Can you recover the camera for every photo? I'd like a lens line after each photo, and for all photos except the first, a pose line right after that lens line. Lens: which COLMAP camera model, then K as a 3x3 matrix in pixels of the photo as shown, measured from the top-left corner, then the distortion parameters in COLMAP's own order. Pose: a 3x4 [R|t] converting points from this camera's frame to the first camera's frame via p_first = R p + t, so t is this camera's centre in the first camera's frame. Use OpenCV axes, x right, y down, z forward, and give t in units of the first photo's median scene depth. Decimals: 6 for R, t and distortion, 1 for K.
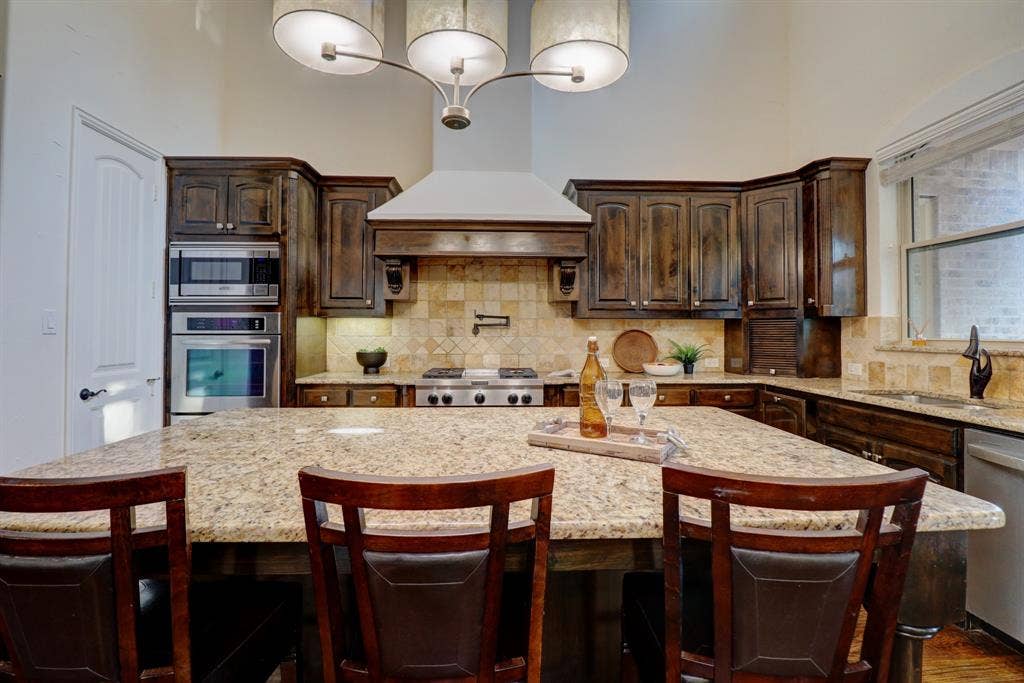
lens RADIAL K [[472.0, 0, 513.5], [0, 472.0, 324.8], [0, 0, 1]] dist [-0.015465, -0.006911]
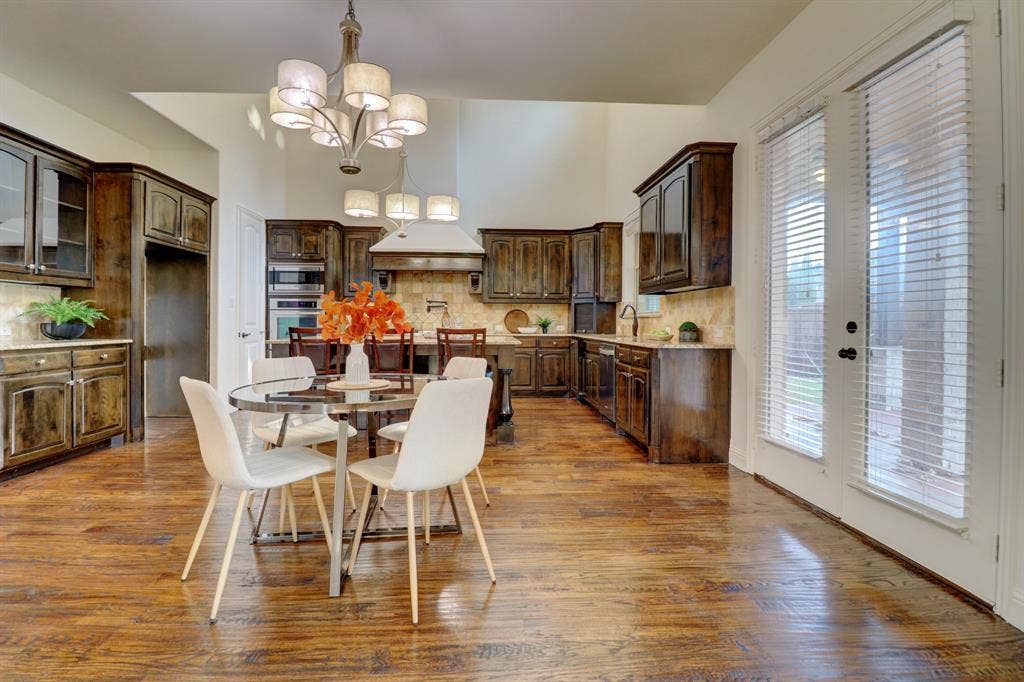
lens RADIAL K [[472.0, 0, 513.5], [0, 472.0, 324.3], [0, 0, 1]] dist [-0.015465, -0.006911]
pose [[0.999867, 0.002548, 0.016137, 0.237304], [-0.002803, 0.999872, 0.015779, 0.042685], [-0.016095, -0.015823, 0.999745, -0.892990]]
